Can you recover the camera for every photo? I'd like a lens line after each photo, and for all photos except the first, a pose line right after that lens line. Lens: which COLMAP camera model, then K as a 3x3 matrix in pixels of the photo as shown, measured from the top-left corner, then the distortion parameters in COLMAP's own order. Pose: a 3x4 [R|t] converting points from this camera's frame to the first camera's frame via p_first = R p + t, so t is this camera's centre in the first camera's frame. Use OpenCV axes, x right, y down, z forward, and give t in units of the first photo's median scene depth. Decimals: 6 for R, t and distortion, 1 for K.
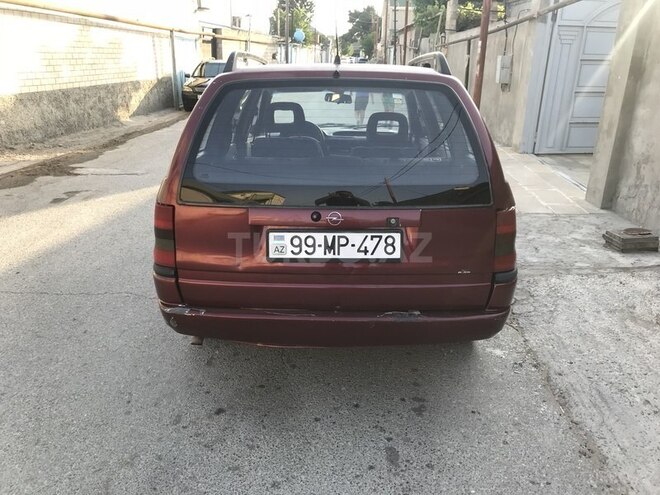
lens RADIAL K [[533.1, 0, 334.7], [0, 533.1, 248.8], [0, 0, 1]] dist [0.017578, -0.006408]
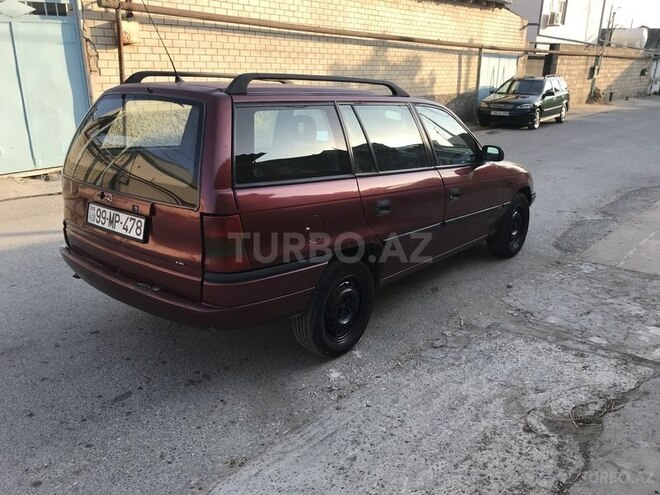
lens RADIAL K [[533.1, 0, 335.2], [0, 533.1, 249.2], [0, 0, 1]] dist [0.017578, -0.006408]
pose [[0.791563, 0.197469, -0.578303, 0.578051], [-0.212137, 0.976293, 0.043002, -0.052765], [0.573085, 0.088641, 0.814688, 0.122935]]
